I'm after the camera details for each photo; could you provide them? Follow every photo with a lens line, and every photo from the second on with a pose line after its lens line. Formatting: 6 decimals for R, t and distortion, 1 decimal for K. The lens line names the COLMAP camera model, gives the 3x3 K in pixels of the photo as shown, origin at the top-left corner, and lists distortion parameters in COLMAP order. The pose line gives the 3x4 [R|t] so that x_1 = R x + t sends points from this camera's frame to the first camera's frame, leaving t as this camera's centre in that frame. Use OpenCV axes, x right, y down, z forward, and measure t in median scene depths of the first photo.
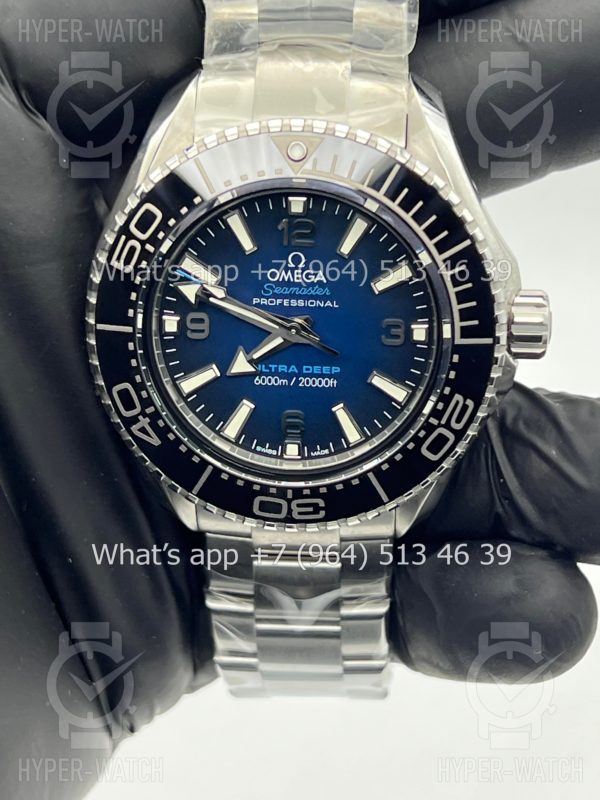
lens RADIAL K [[1925.2, 0, 300.7], [0, 1925.2, 400.8], [0, 0, 1]] dist [0.215660, 0.000000]
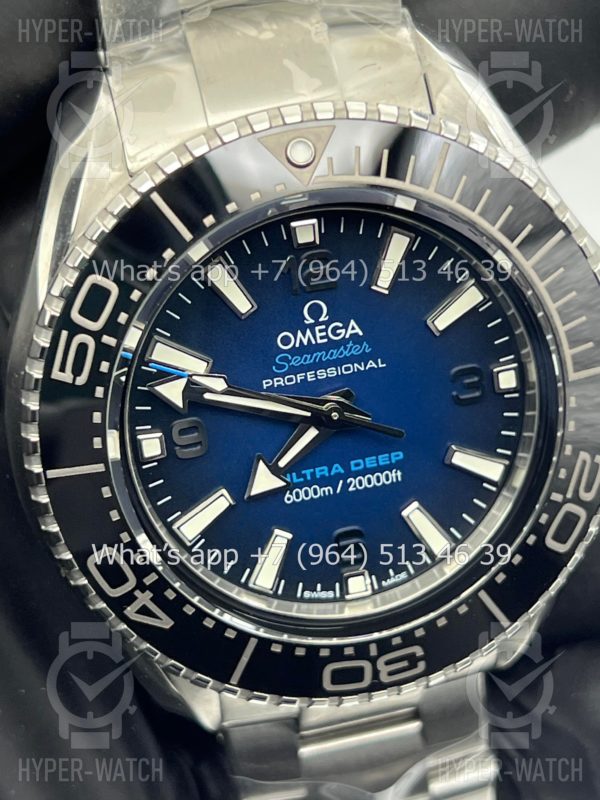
lens RADIAL K [[1925.2, 0, 297.1], [0, 1925.2, 391.4], [0, 0, 1]] dist [0.215660, 0.000000]
pose [[0.952553, -0.218598, 0.211797, -0.156756], [0.222851, 0.974845, 0.003877, -0.049456], [-0.207317, 0.043506, 0.977306, 0.337501]]
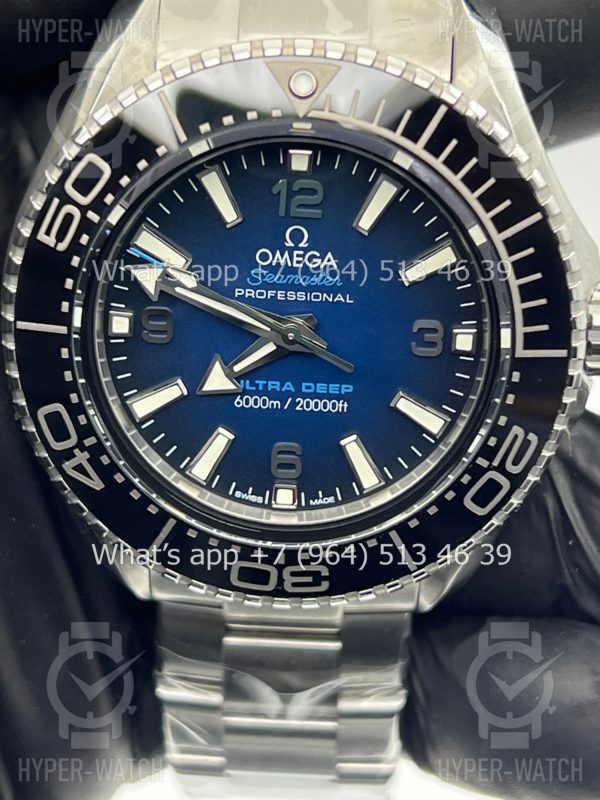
lens RADIAL K [[1925.2, 0, 300.5], [0, 1925.2, 399.1], [0, 0, 1]] dist [0.215660, 0.000000]
pose [[0.998916, 0.013105, 0.044676, -0.031943], [-0.013840, 0.999773, 0.016183, -0.023798], [-0.044454, -0.016784, 0.998870, 0.275409]]
